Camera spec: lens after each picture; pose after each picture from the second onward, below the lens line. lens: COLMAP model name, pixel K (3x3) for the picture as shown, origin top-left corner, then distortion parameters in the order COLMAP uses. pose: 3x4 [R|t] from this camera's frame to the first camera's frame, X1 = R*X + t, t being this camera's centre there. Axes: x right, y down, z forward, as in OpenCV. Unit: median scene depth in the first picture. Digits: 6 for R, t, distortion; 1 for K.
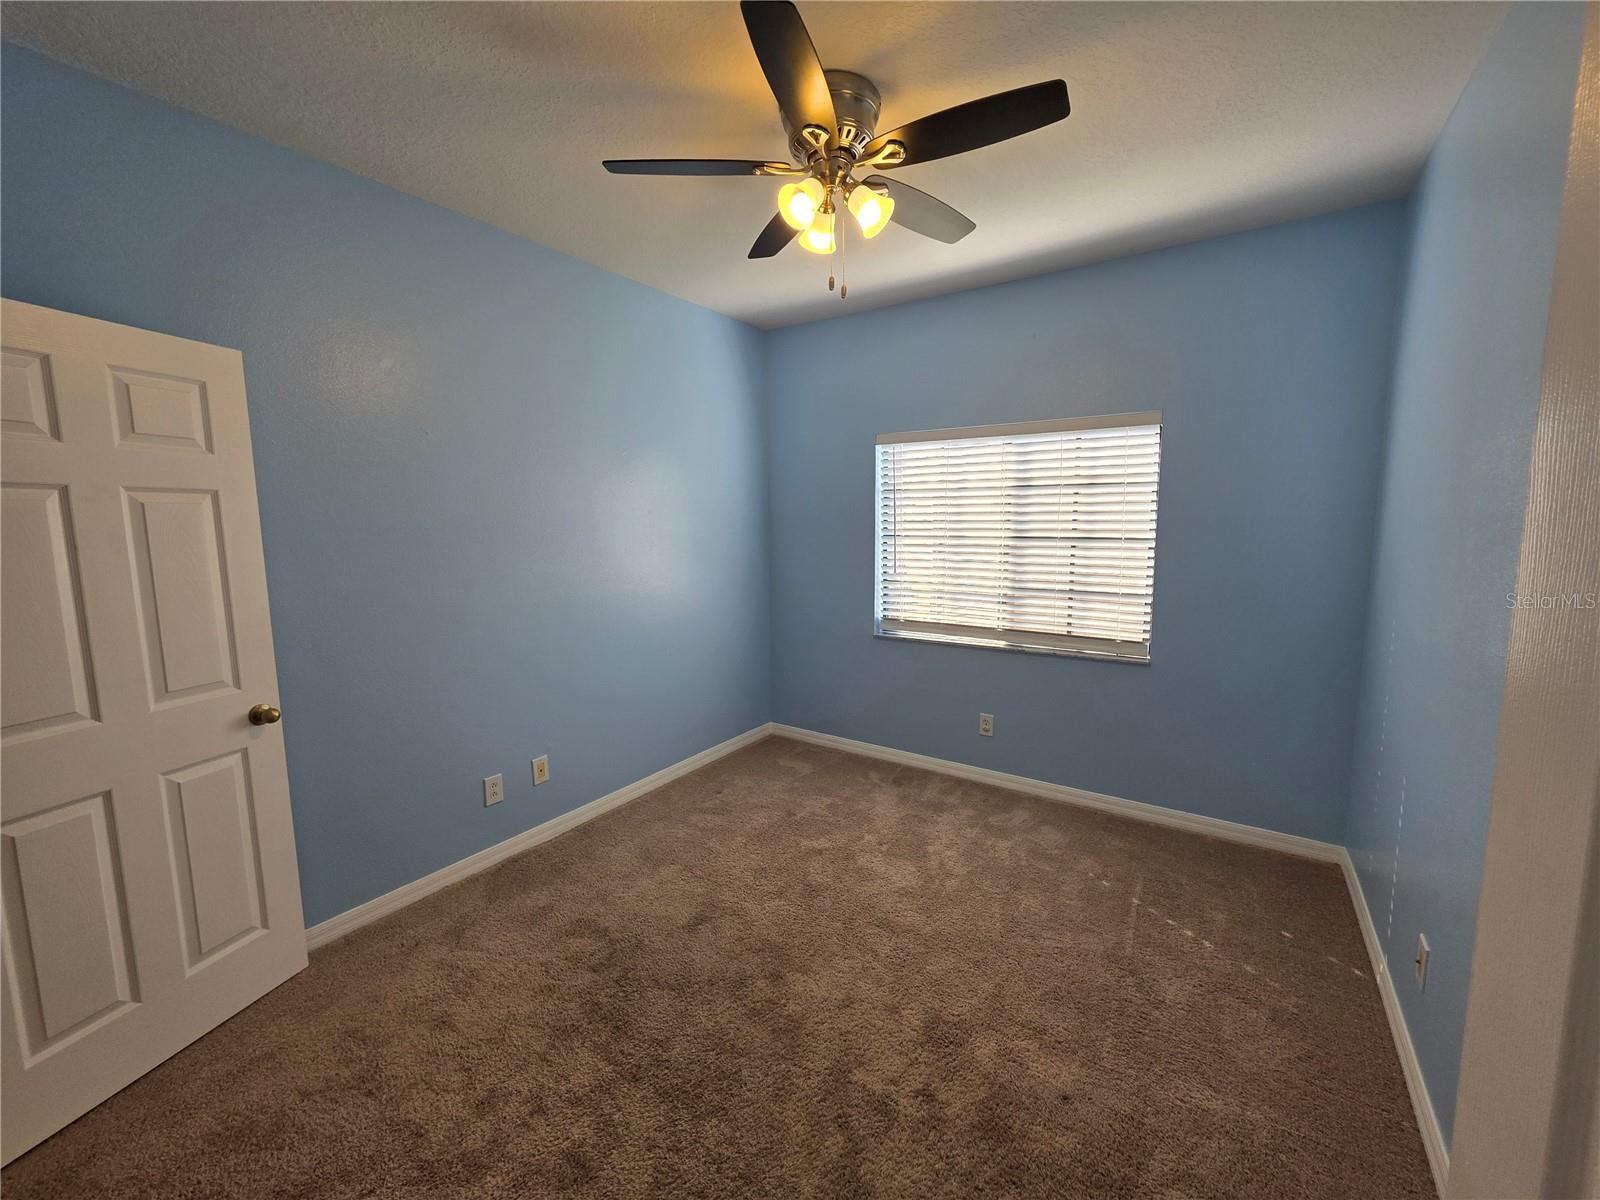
lens RADIAL K [[653.2, 0, 803.8], [0, 653.2, 595.3], [0, 0, 1]] dist [0.001528, 0.000184]
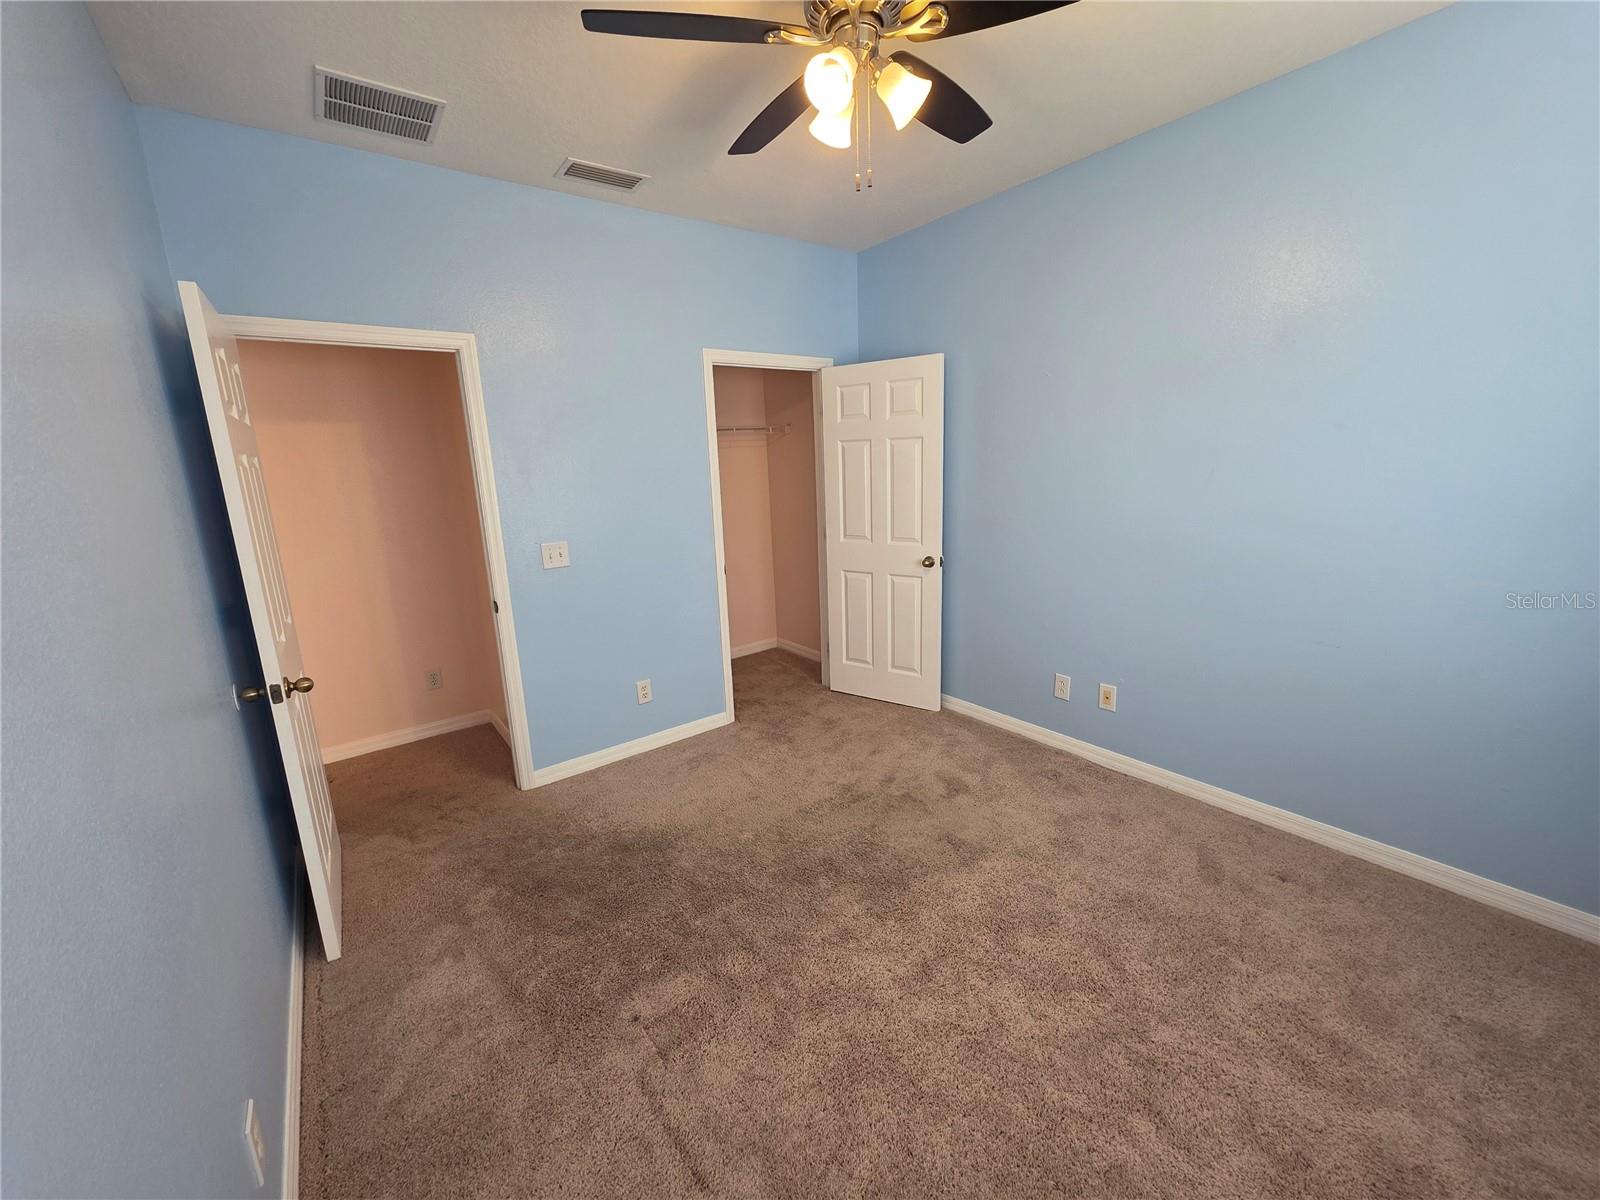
lens RADIAL K [[642.1, 0, 806.5], [0, 642.1, 596.8], [0, 0, 1]] dist [0.001279, 0.000152]
pose [[-0.333711, 0.219864, -0.916677, 0.938686], [-0.071004, 0.963796, 0.257013, -0.157580], [0.939998, 0.150856, -0.306018, 1.245440]]
